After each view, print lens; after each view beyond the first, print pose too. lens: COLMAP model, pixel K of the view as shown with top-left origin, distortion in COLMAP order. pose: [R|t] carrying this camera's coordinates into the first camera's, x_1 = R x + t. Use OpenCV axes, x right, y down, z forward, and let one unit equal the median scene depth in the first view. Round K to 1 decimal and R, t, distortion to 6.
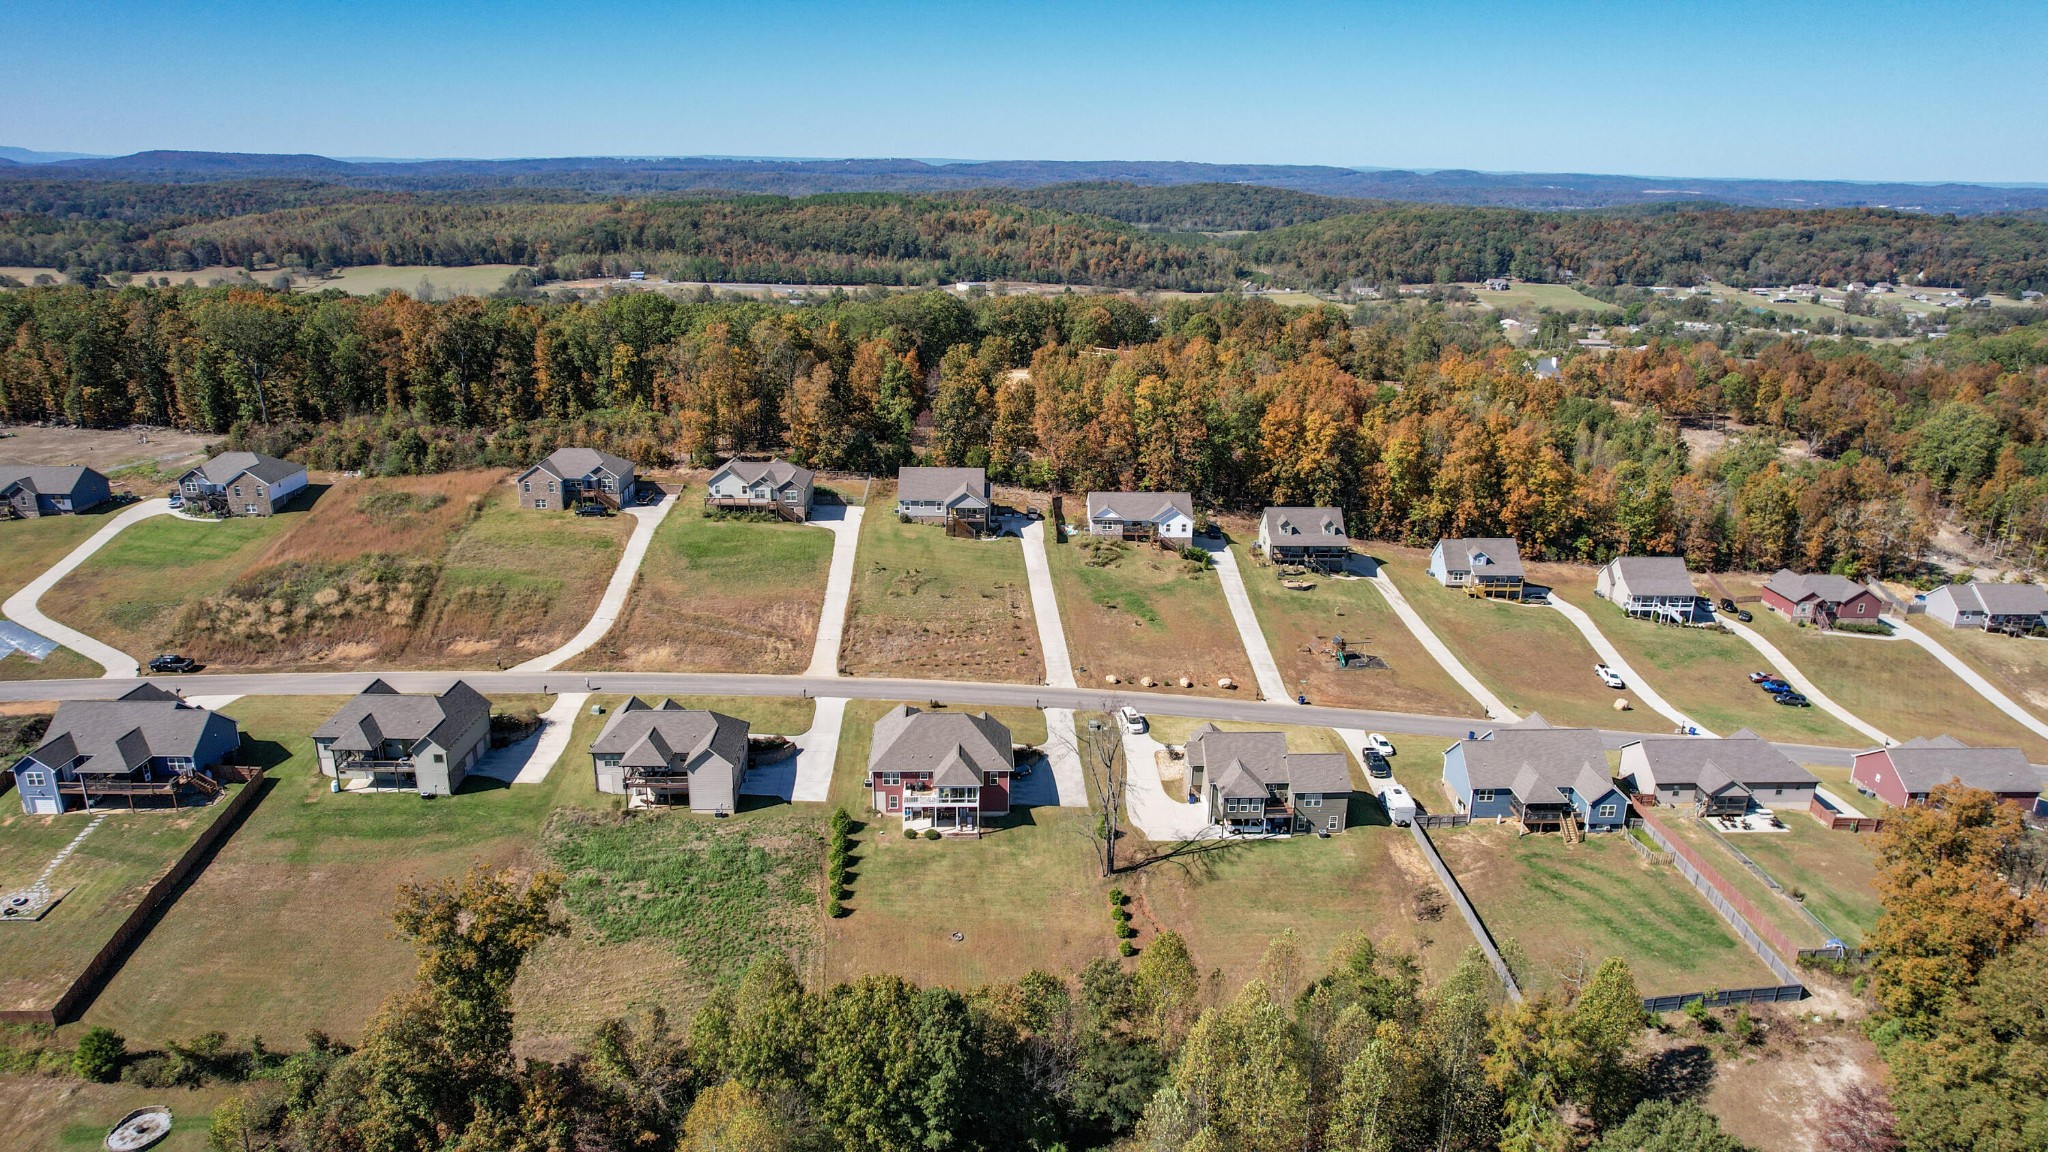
lens RADIAL K [[1306.2, 0, 1022.6], [0, 1306.2, 585.8], [0, 0, 1]] dist [-0.076931, 0.070592]
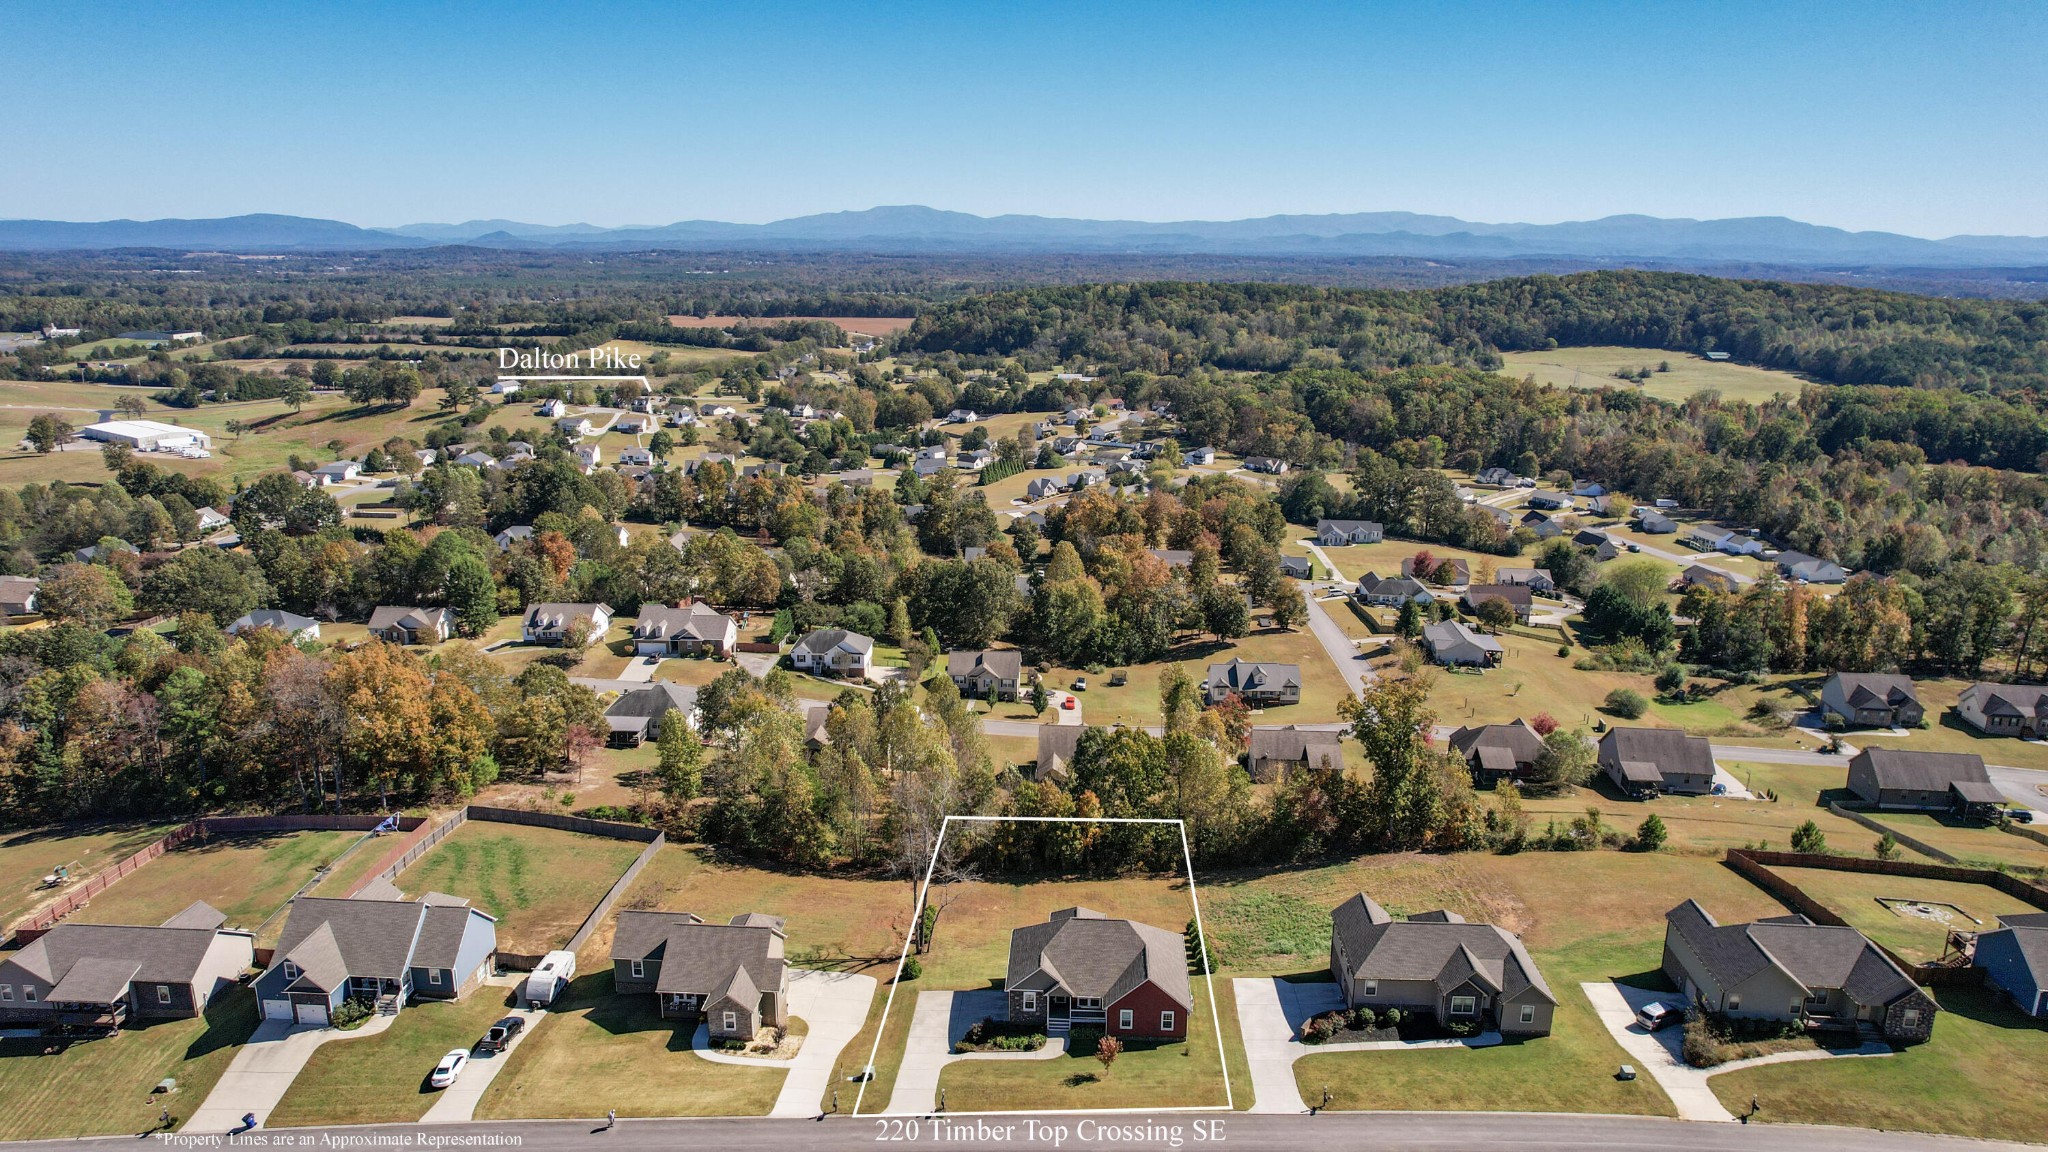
lens RADIAL K [[1306.2, 0, 1022.6], [0, 1306.2, 585.8], [0, 0, 1]] dist [-0.076931, 0.070592]
pose [[-0.995076, -0.048100, 0.086666, -0.062956], [0.006834, 0.838988, 0.544108, -0.422390], [-0.098883, 0.542021, -0.834527, 1.303150]]
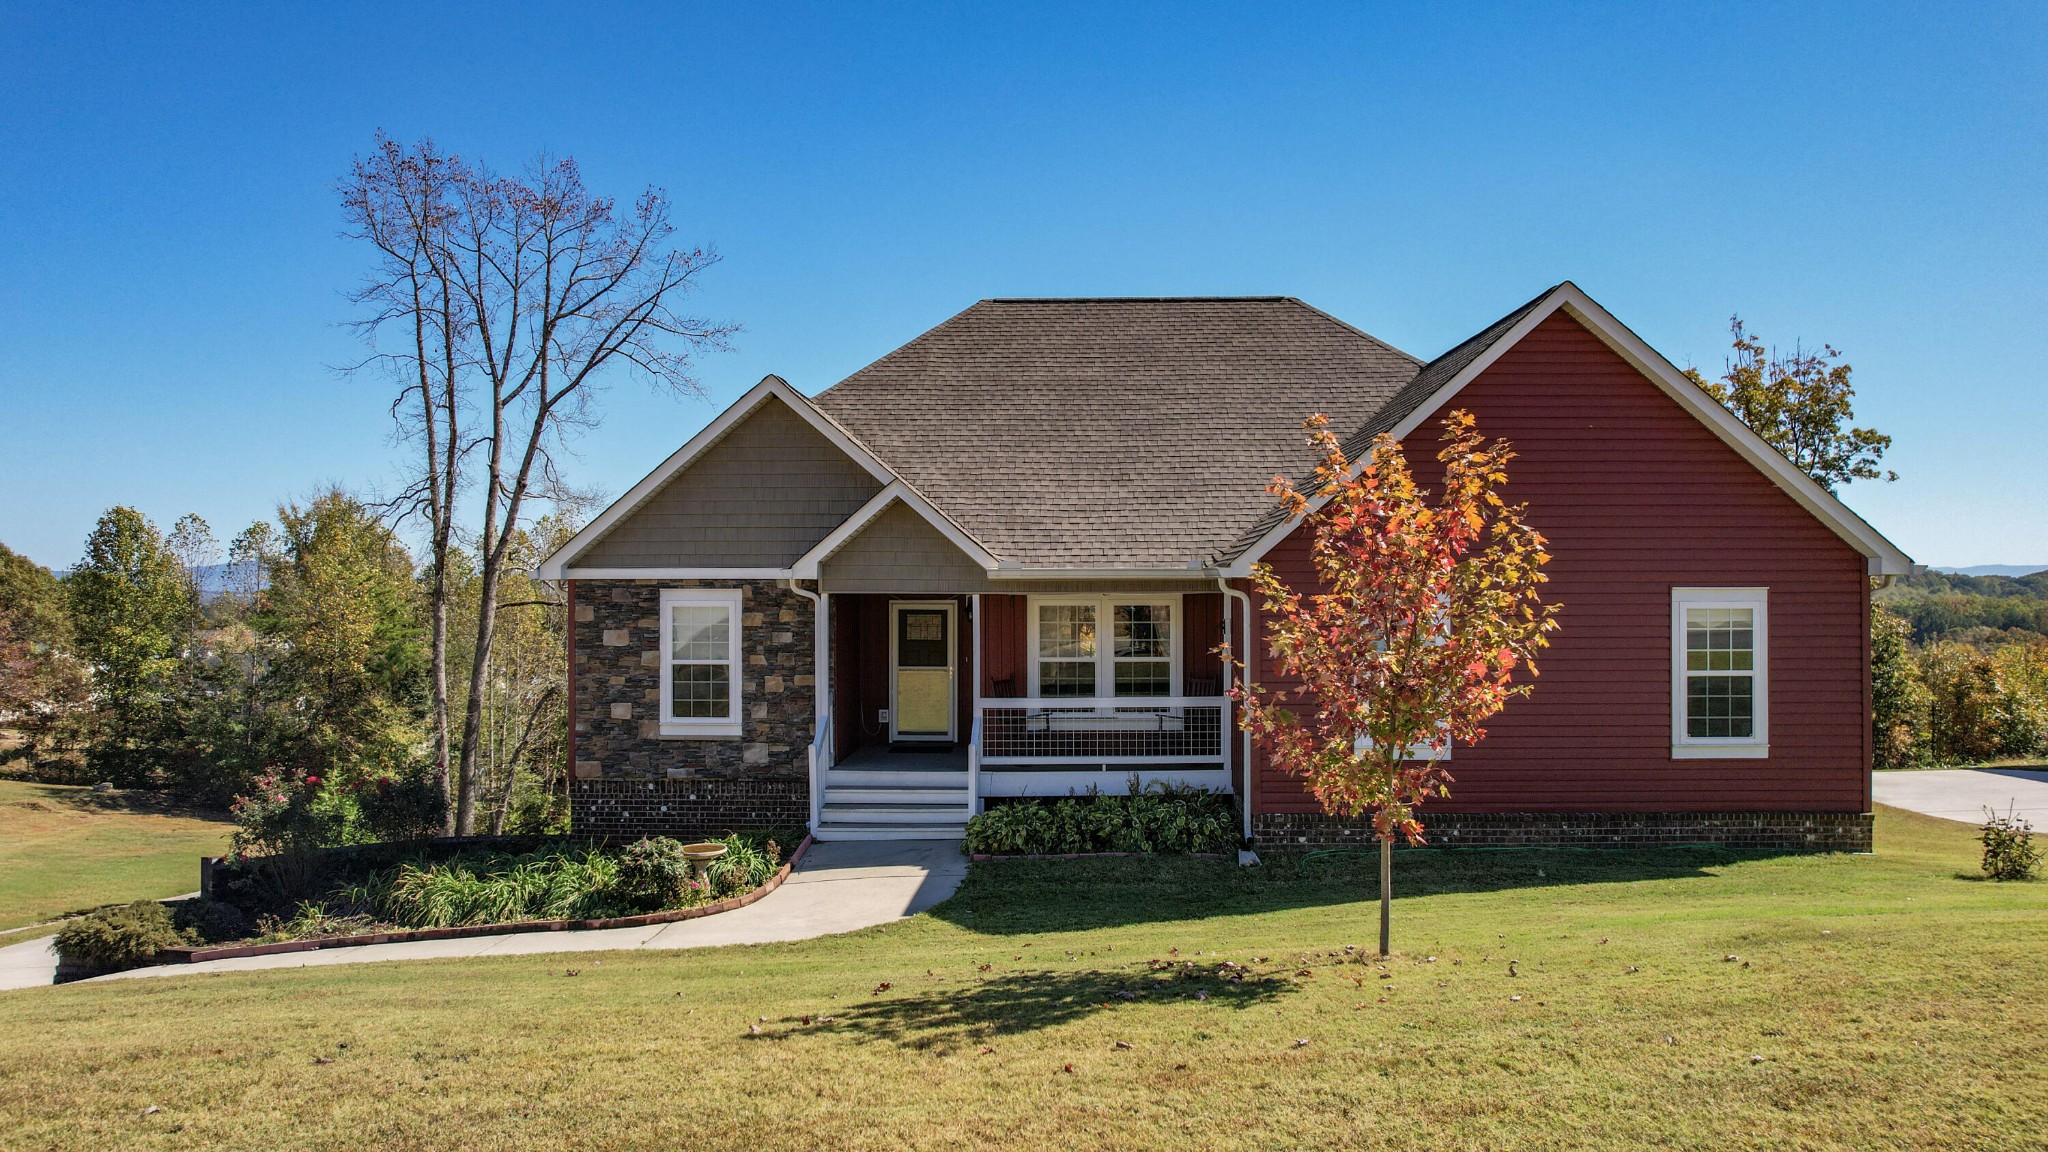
lens RADIAL K [[1306.2, 0, 1022.6], [0, 1306.2, 585.8], [0, 0, 1]] dist [-0.076931, 0.070592]
pose [[-0.997133, -0.012933, 0.074549, -0.050864], [0.010617, 0.951618, 0.307101, 0.069923], [-0.074914, 0.307012, -0.948753, 0.961716]]
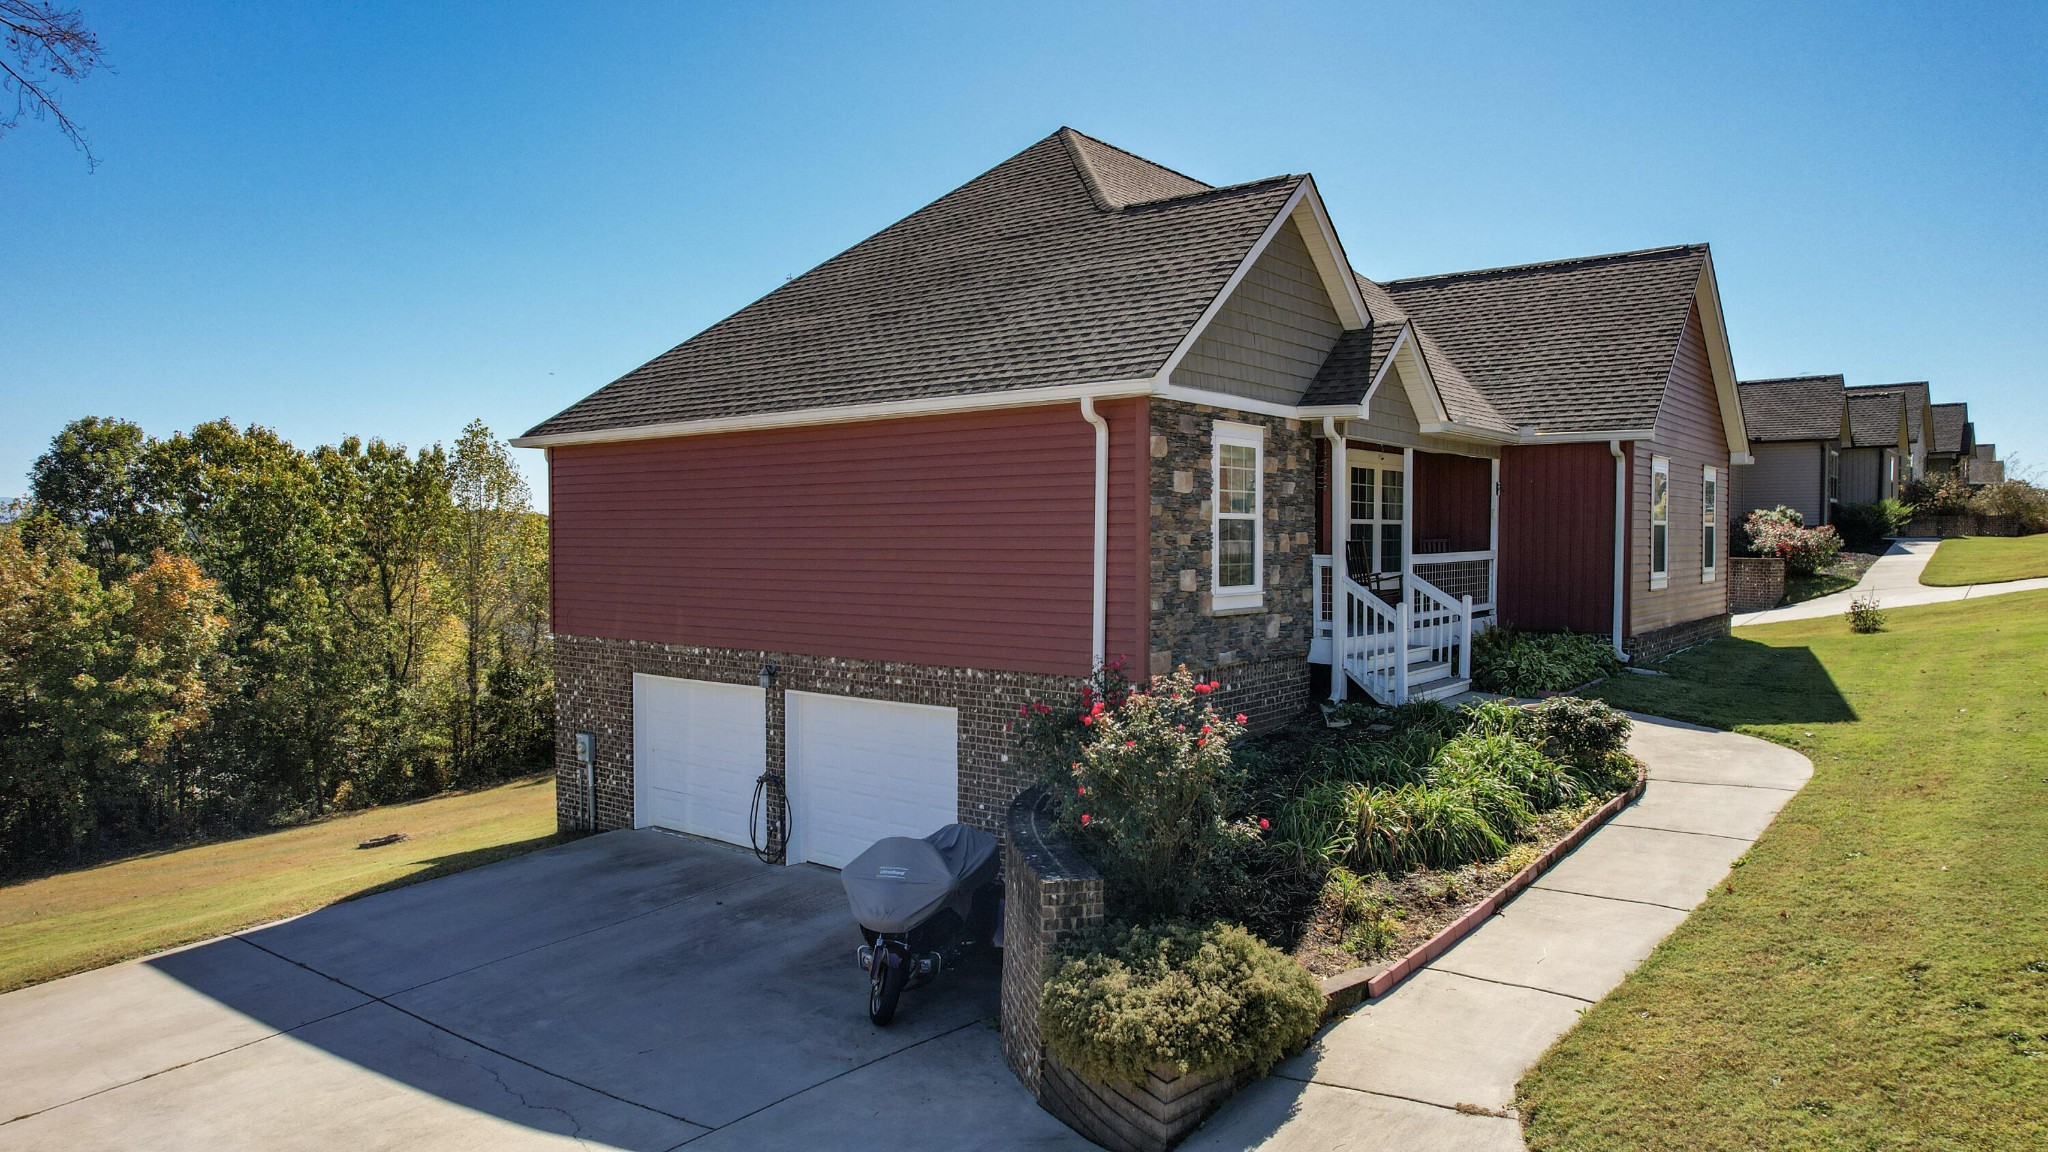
lens RADIAL K [[1306.2, 0, 1022.6], [0, 1306.2, 585.8], [0, 0, 1]] dist [-0.076931, 0.070592]
pose [[-0.661543, 0.012937, -0.749796, 0.044548], [-0.241782, 0.942778, 0.229590, 0.093695], [0.709861, 0.333171, -0.620560, 0.914264]]
